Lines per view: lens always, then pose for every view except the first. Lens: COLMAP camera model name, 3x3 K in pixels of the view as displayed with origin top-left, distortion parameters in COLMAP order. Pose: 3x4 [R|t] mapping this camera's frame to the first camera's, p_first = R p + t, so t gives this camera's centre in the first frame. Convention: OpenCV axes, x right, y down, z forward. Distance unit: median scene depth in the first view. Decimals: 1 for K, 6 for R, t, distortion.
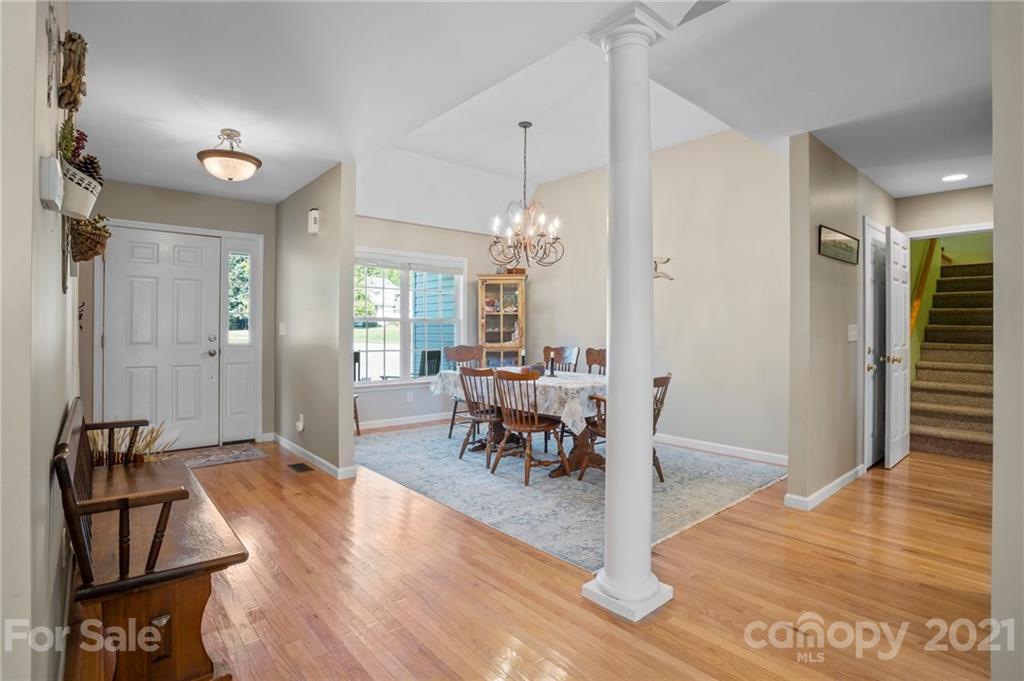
lens RADIAL K [[500.2, 0, 514.6], [0, 500.2, 334.0], [0, 0, 1]] dist [-0.007204, -0.000862]
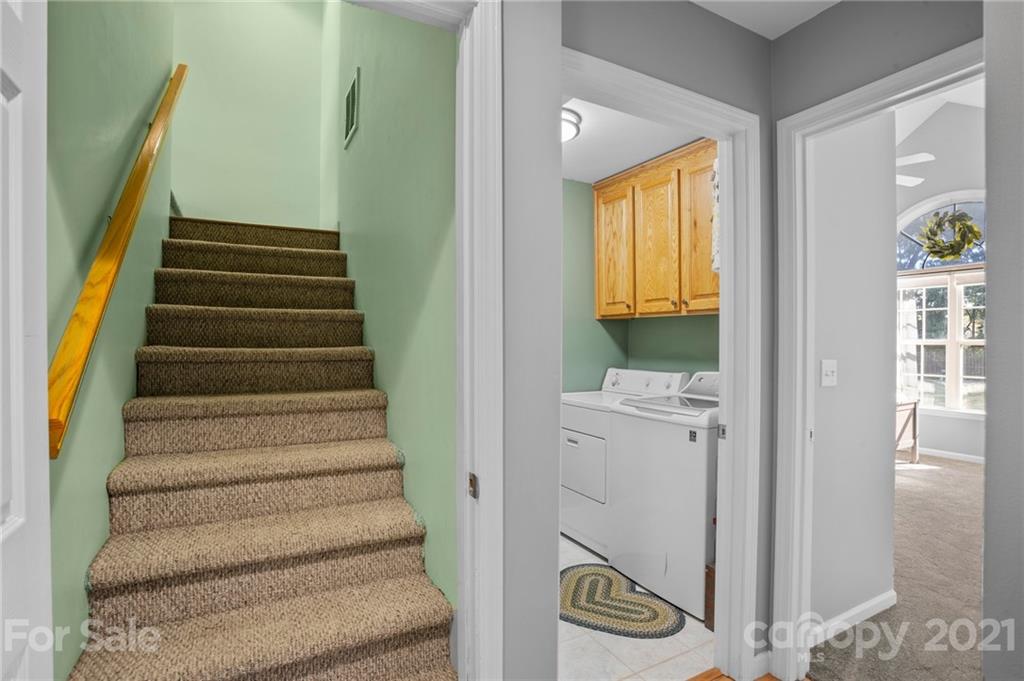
lens RADIAL K [[516.8, 0, 516.2], [0, 516.8, 342.1], [0, 0, 1]] dist [-0.052013, 0.019655]
pose [[0.237054, -0.005245, 0.971482, 0.546623], [0.011160, 0.999934, 0.002675, -0.020213], [-0.971432, 0.010207, 0.237097, 0.659813]]
